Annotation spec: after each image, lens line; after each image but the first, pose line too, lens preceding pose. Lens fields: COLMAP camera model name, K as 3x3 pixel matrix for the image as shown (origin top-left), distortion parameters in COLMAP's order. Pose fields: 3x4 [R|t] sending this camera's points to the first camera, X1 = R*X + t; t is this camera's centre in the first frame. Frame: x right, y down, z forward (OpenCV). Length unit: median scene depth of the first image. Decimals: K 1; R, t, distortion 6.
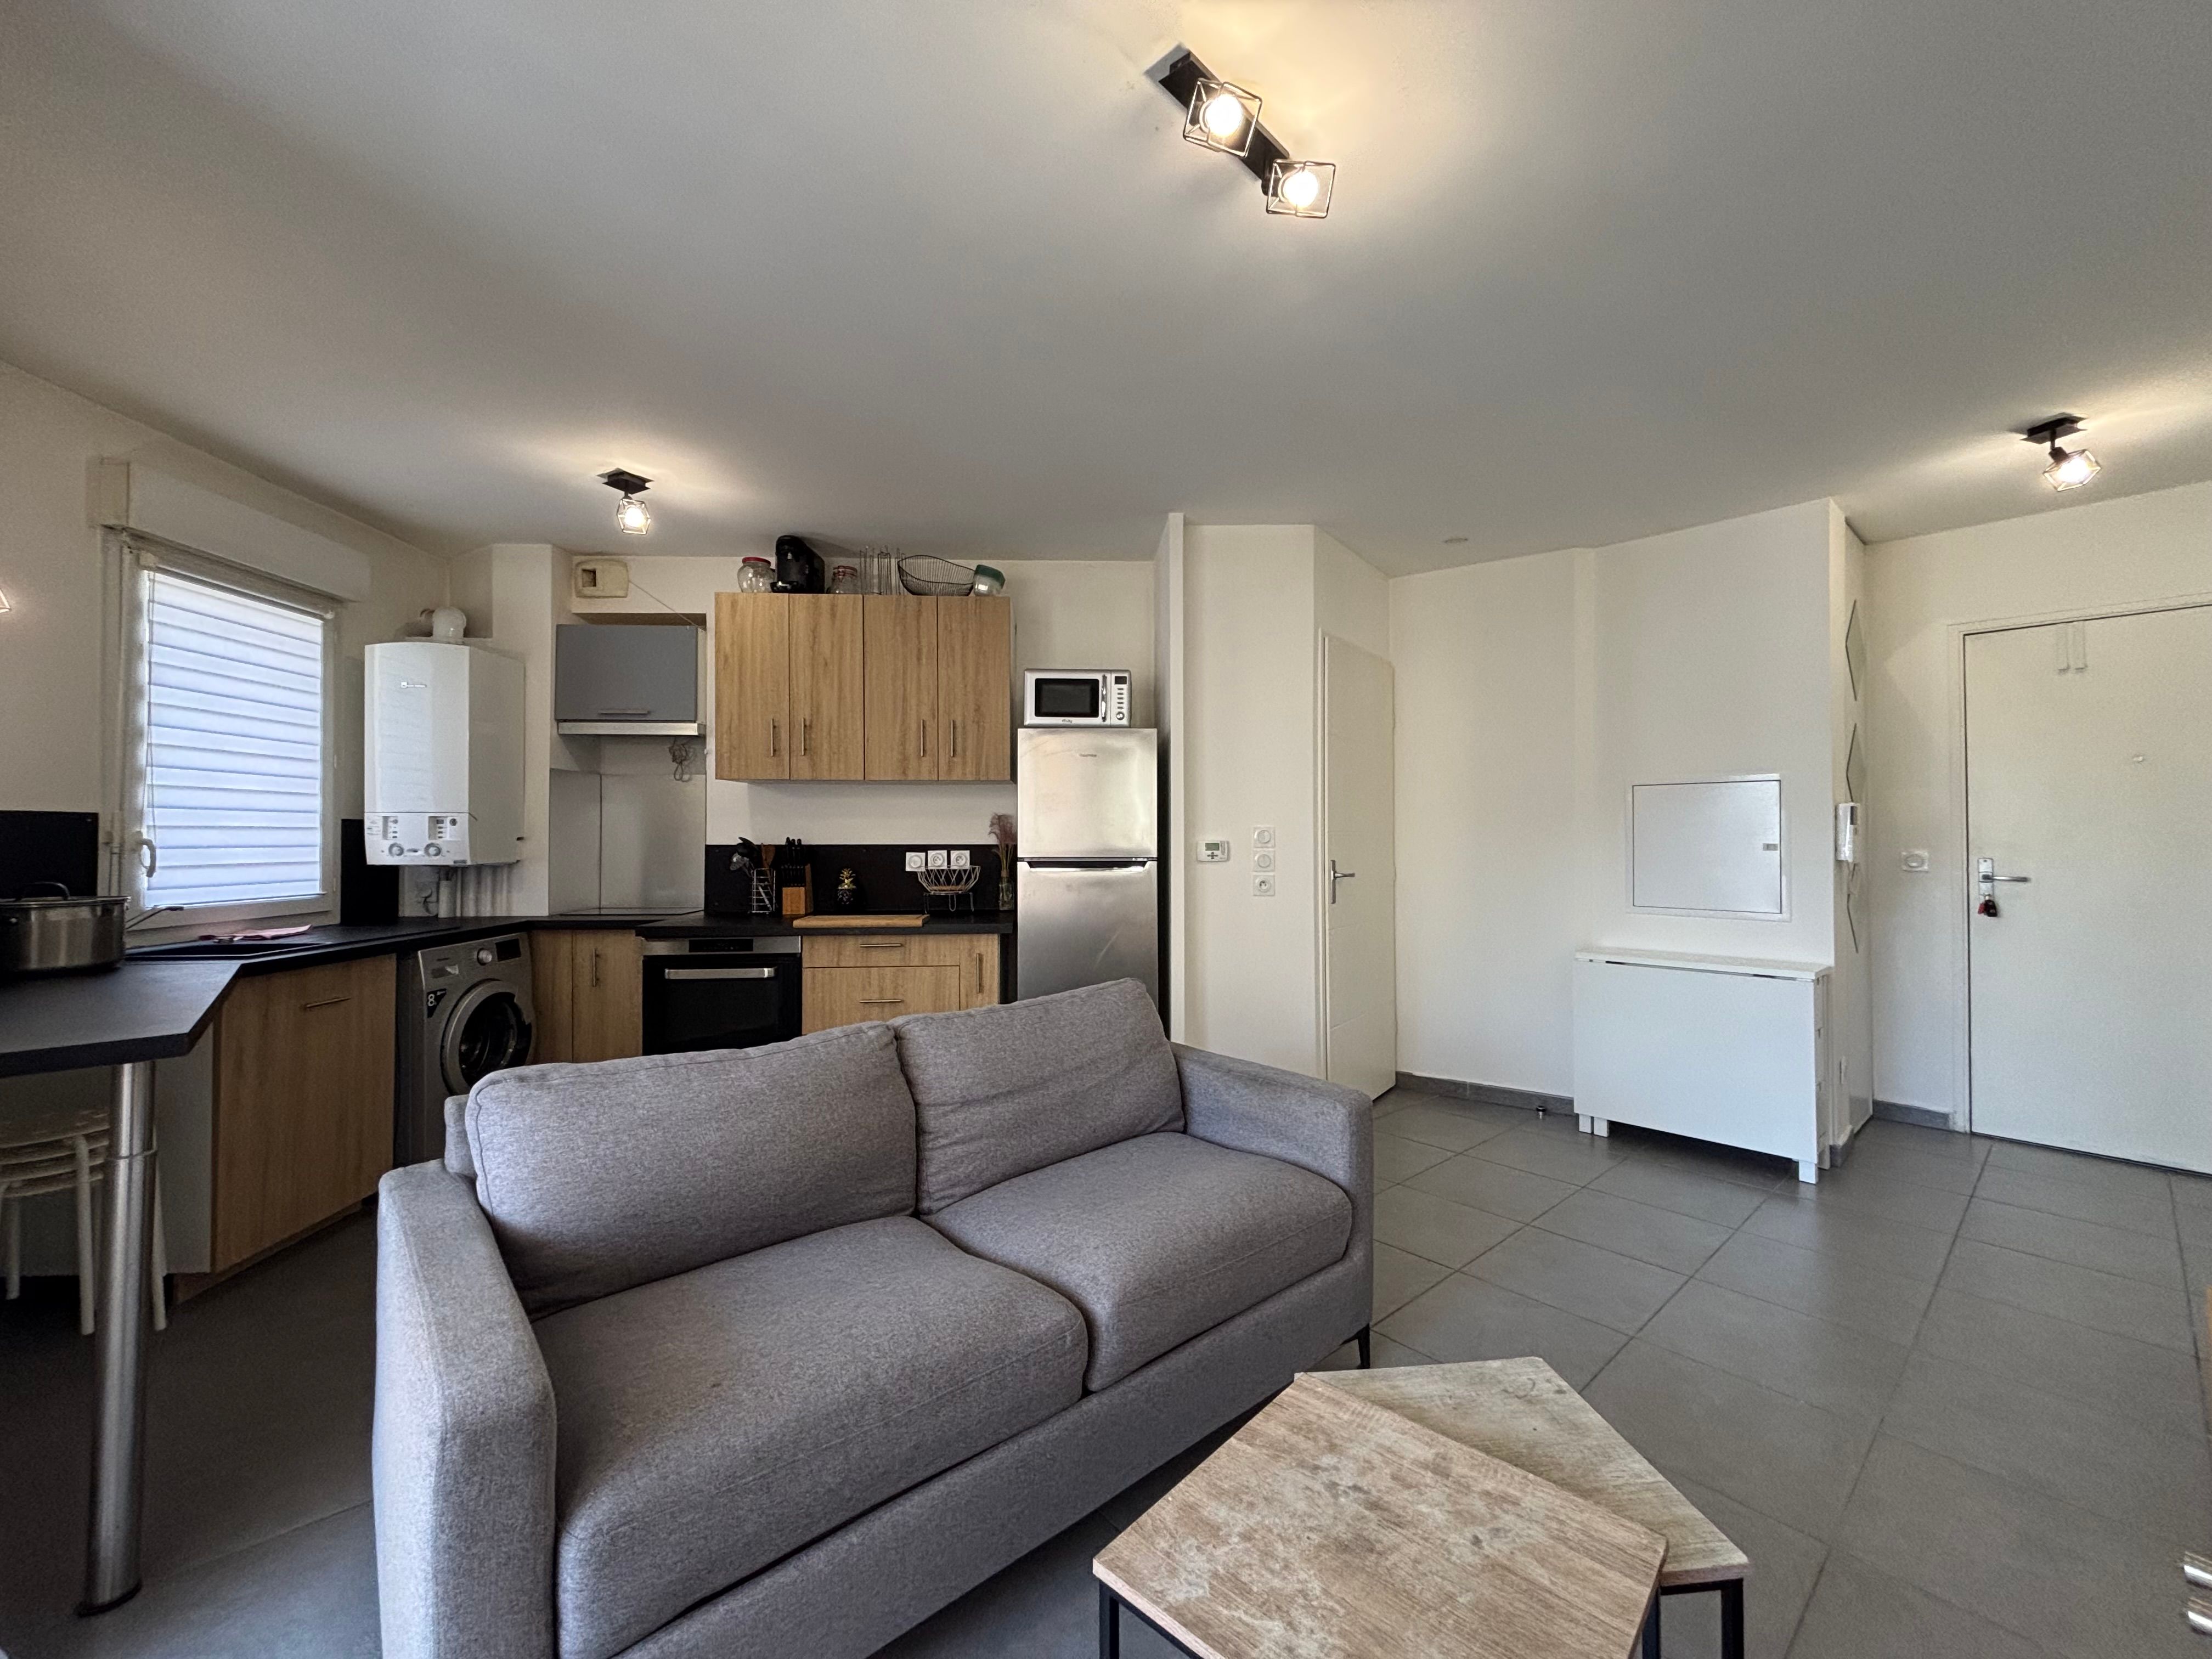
lens RADIAL K [[878.6, 0, 1107.2], [0, 878.6, 824.7], [0, 0, 1]] dist [-0.000454, -0.000030]
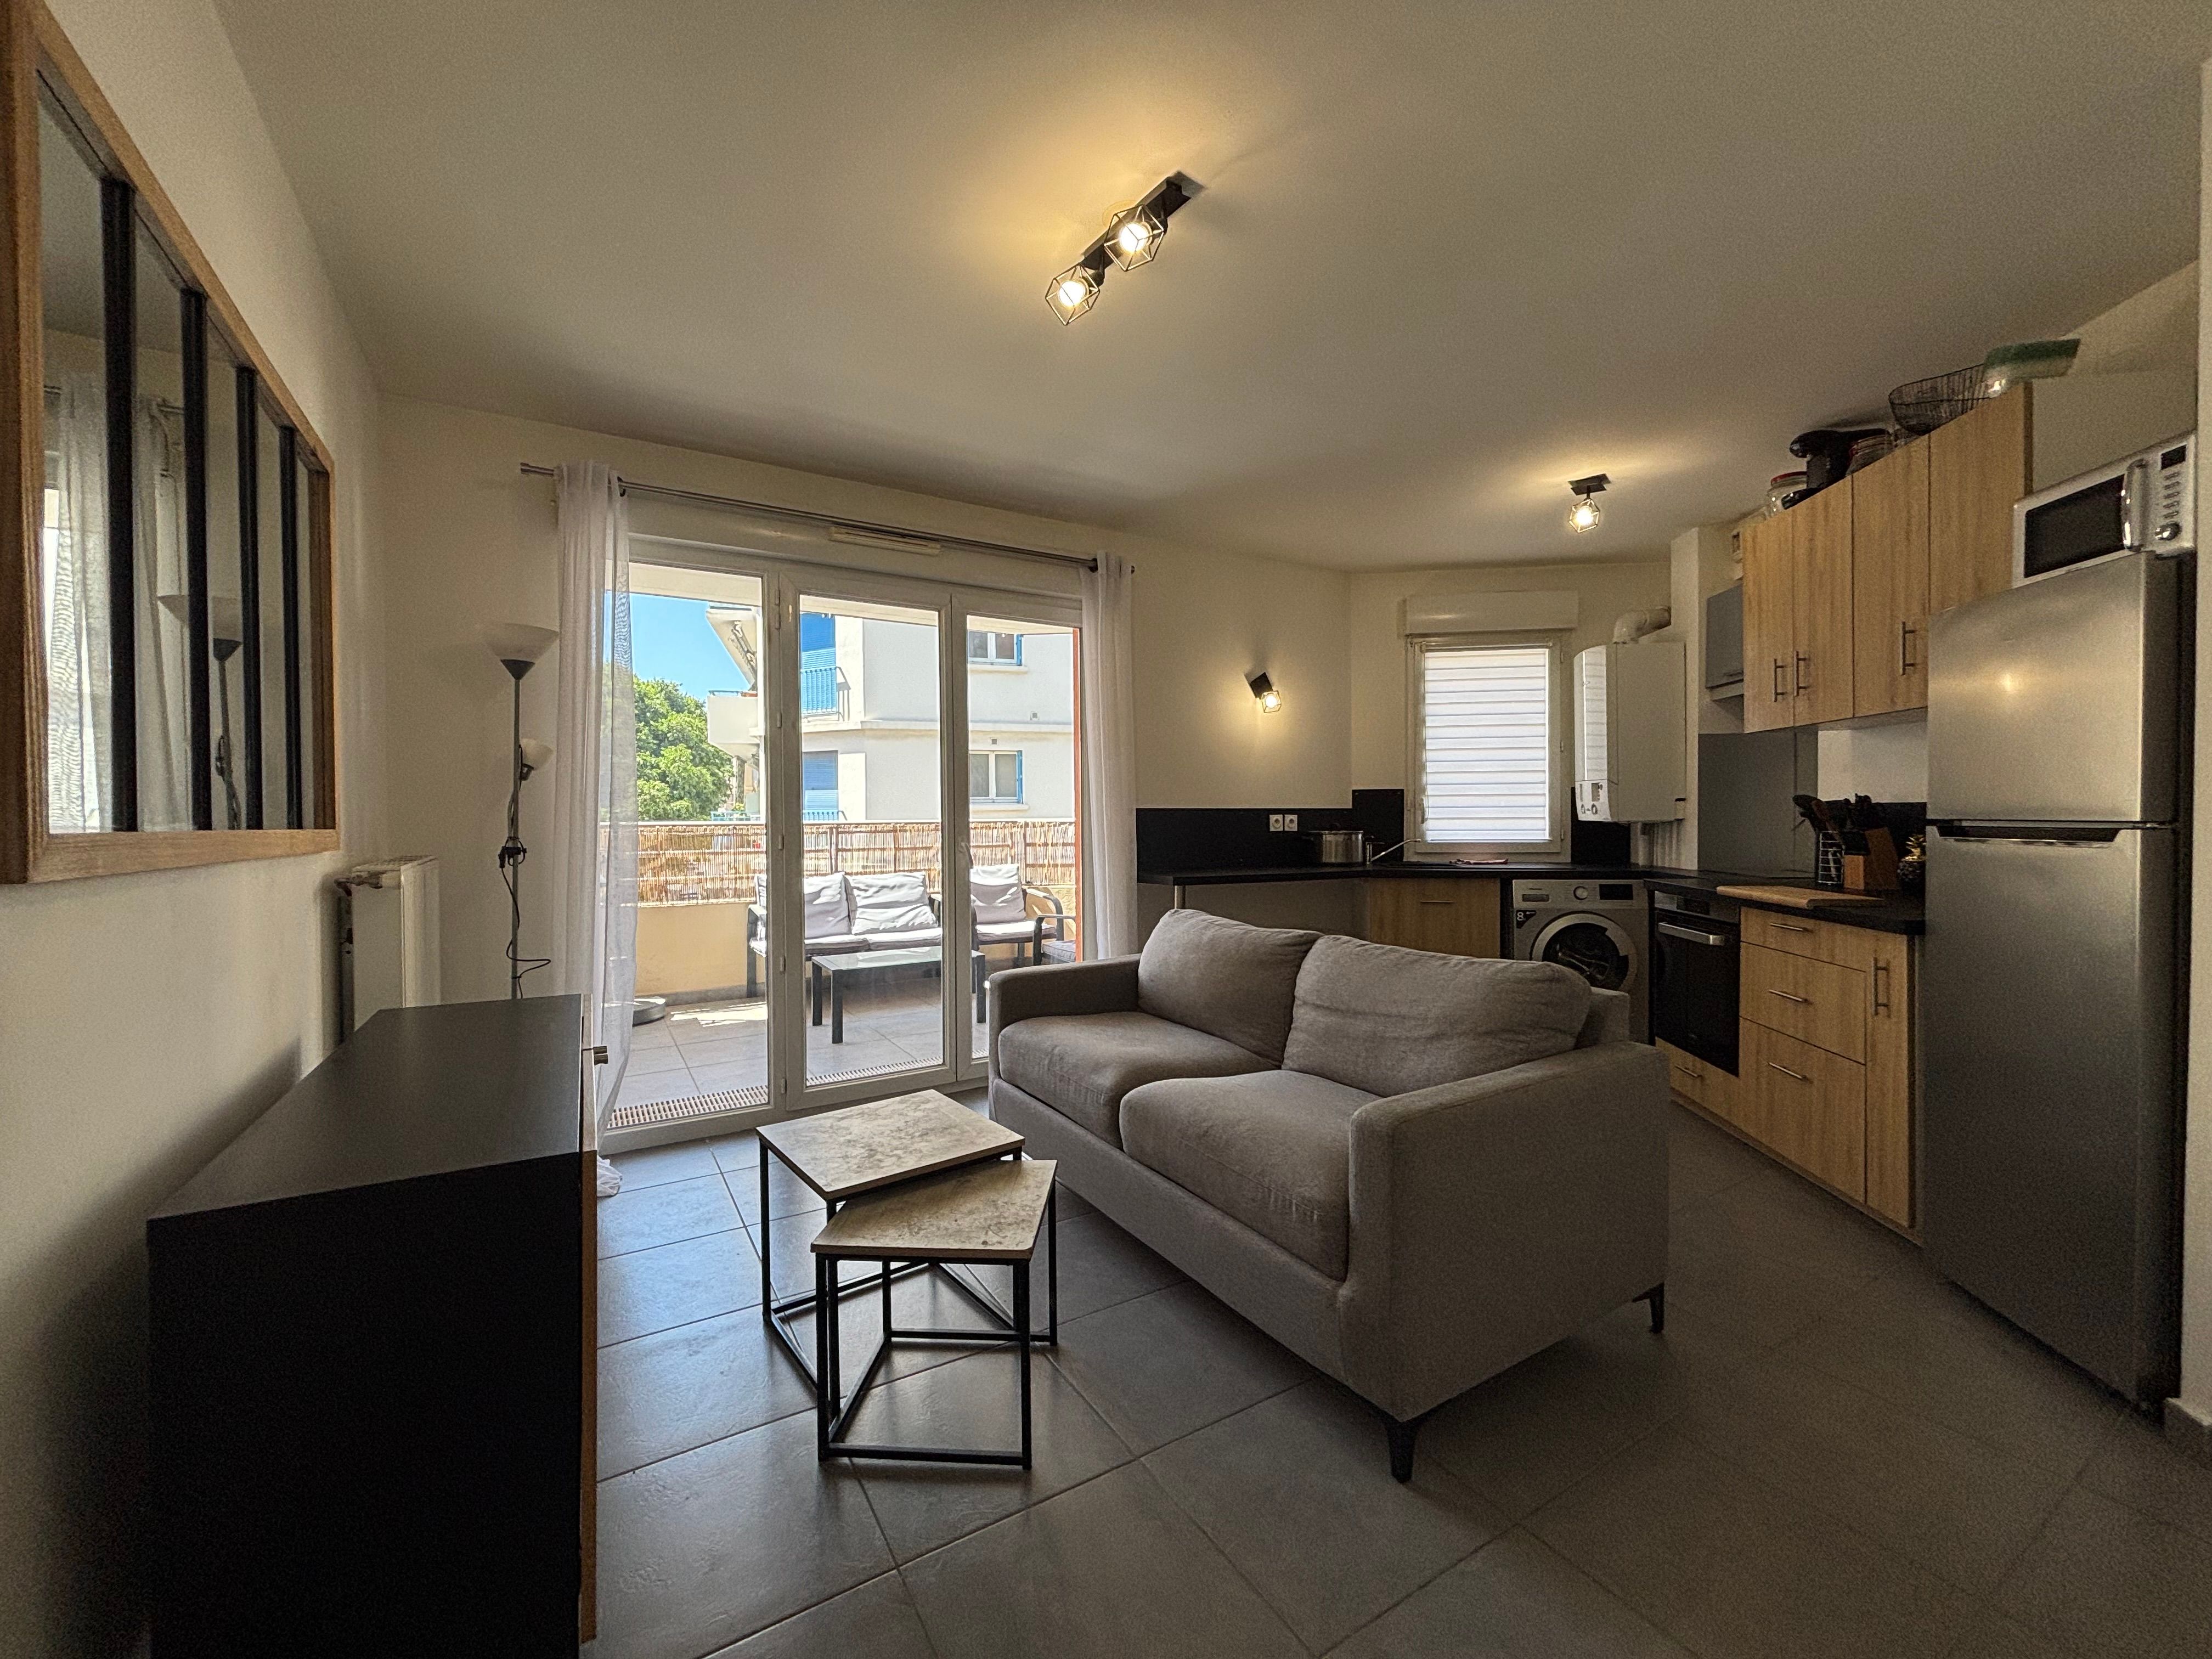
lens RADIAL K [[891.9, 0, 1113.5], [0, 891.9, 823.3], [0, 0, 1]] dist [0.002210, 0.000212]
pose [[-0.160196, 0.013588, -0.986992, 0.601373], [0.023864, 0.999666, 0.009889, 0.018624], [0.986797, -0.021969, -0.160467, 0.488691]]
